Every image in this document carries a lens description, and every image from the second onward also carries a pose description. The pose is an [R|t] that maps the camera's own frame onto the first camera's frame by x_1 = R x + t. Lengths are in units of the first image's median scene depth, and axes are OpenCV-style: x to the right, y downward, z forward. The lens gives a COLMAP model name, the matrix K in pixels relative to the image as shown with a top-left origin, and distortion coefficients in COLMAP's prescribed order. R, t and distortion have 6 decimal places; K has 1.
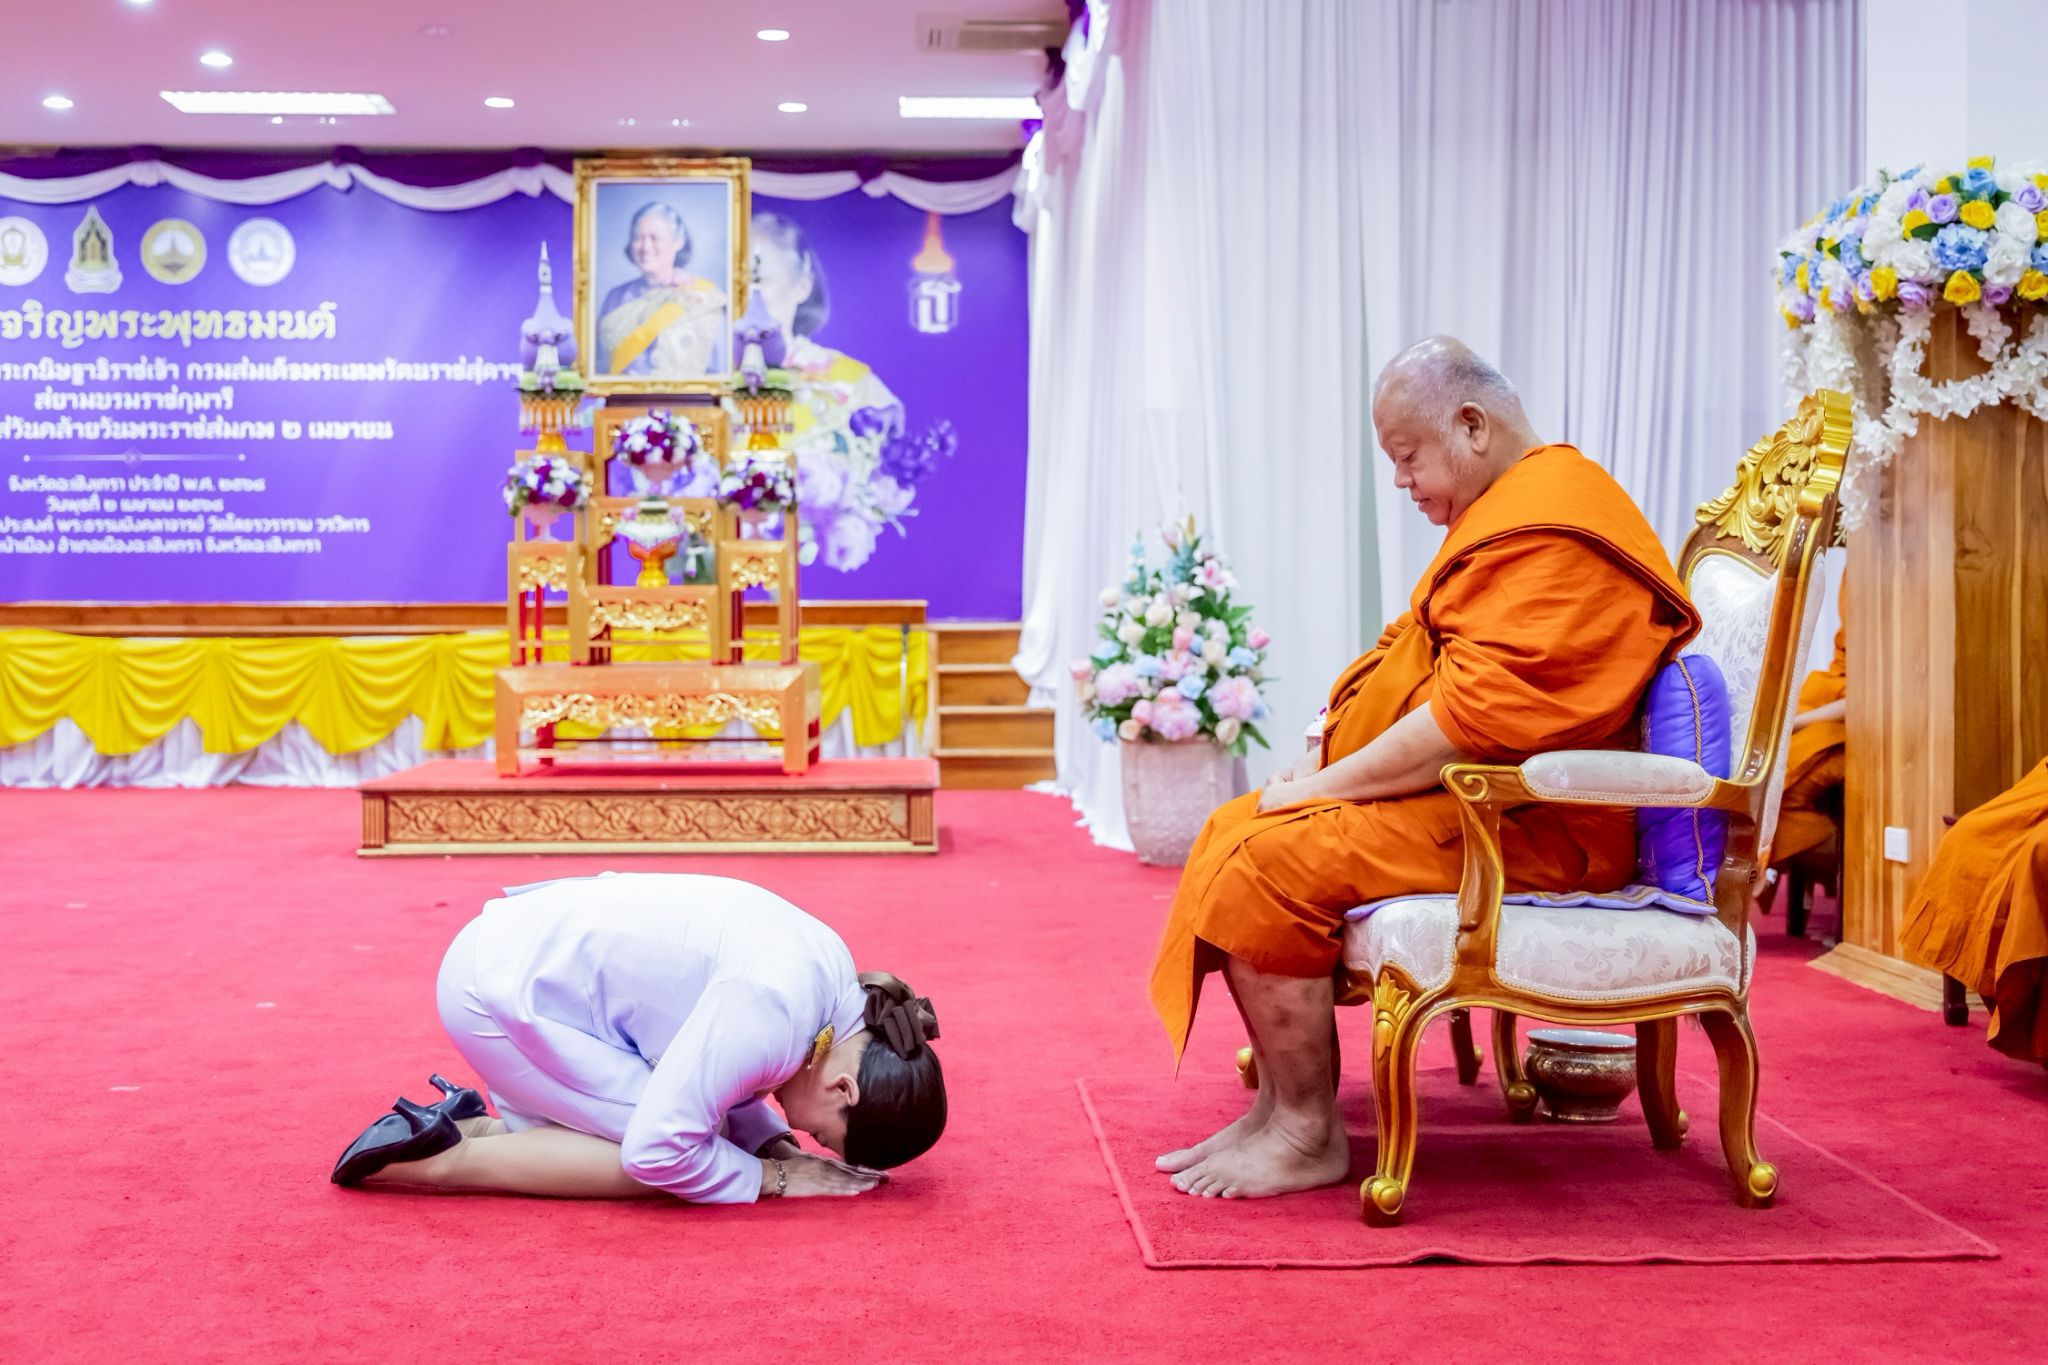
lens RADIAL K [[2814.0, 0, 1031.6], [0, 2814.0, 692.4], [0, 0, 1]] dist [-0.064546, 0.000000]
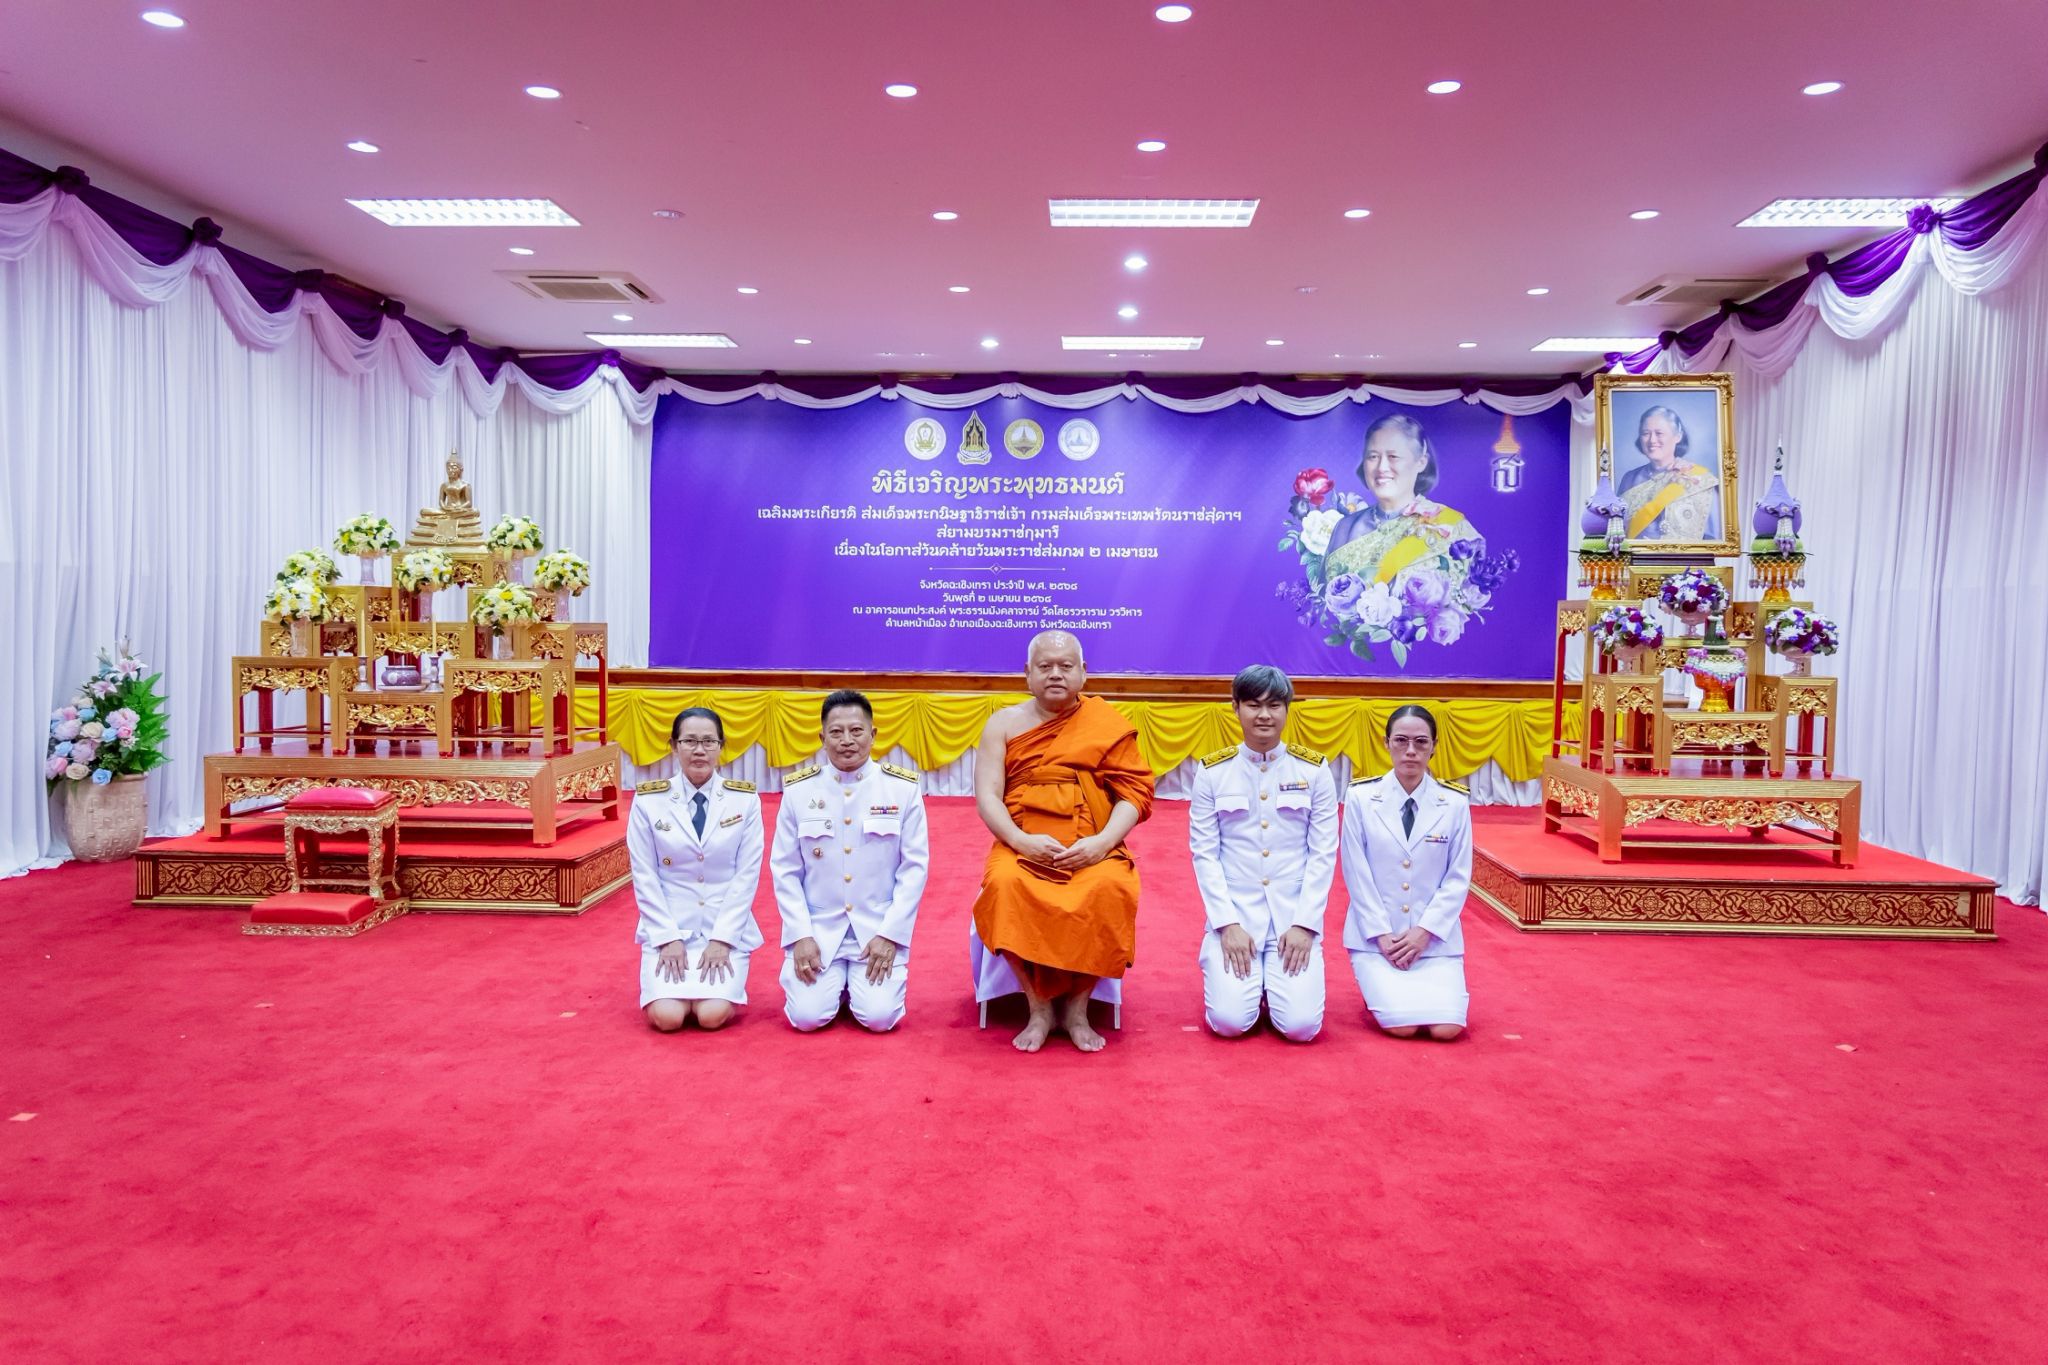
lens RADIAL K [[1436.1, 0, 1008.5], [0, 1436.1, 674.5], [0, 0, 1]] dist [-0.038557, 0.020342]
pose [[0.992273, 0.016795, -0.122930, -0.268250], [-0.015735, 0.999830, 0.009591, -0.039741], [0.123071, -0.007582, 0.992369, 0.235181]]
